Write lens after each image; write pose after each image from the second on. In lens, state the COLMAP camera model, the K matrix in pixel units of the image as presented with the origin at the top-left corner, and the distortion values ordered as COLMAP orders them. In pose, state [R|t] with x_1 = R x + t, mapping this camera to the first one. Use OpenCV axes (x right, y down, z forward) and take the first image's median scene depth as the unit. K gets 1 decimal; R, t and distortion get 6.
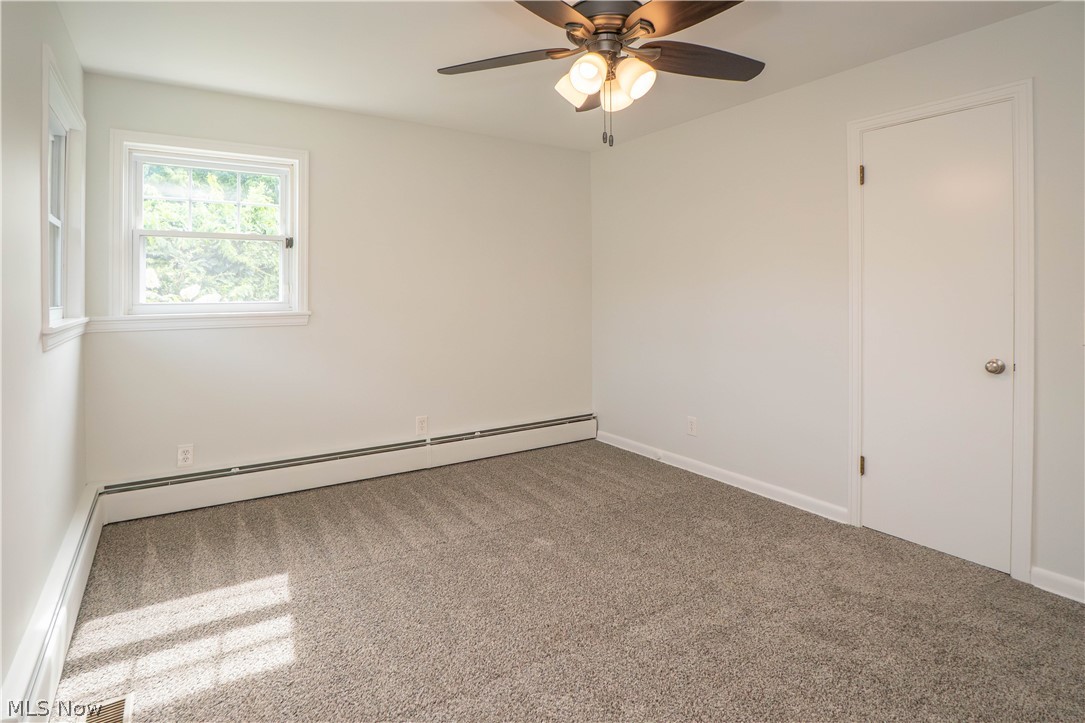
lens RADIAL K [[539.1, 0, 532.4], [0, 539.1, 366.1], [0, 0, 1]] dist [-0.038255, 0.009266]
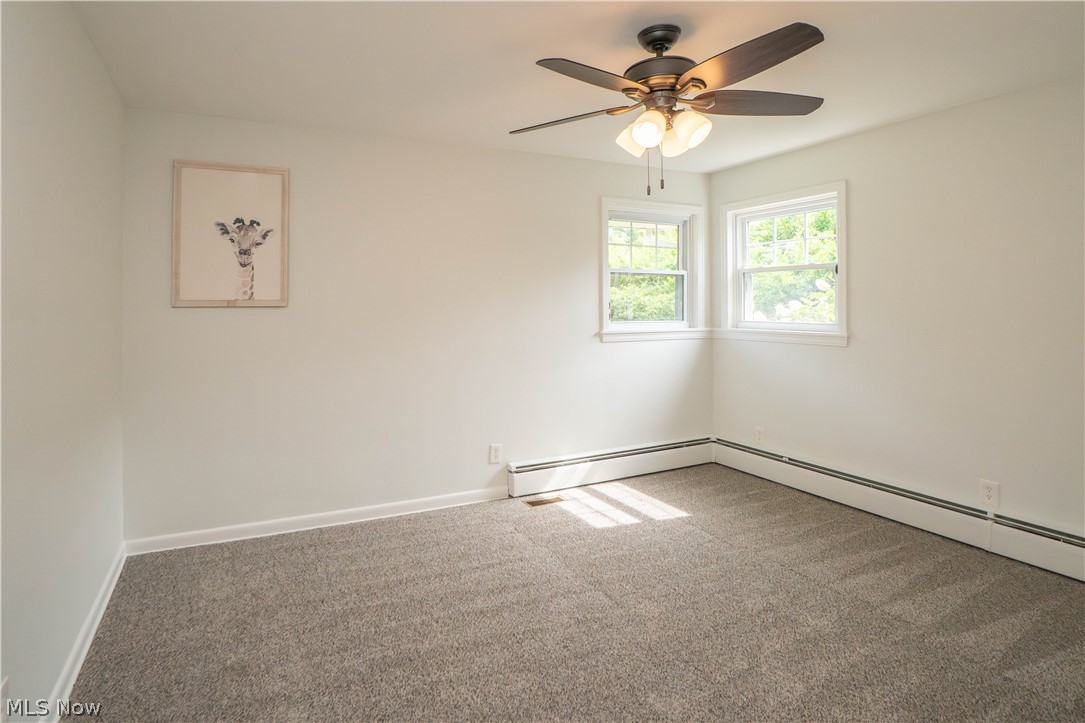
lens RADIAL K [[539.1, 0, 532.4], [0, 539.1, 366.1], [0, 0, 1]] dist [-0.038255, 0.009266]
pose [[-0.042683, 0.100870, -0.993984, 0.789973], [-0.156344, 0.981959, 0.106364, -0.064746], [0.986780, 0.159943, -0.026142, 0.498966]]
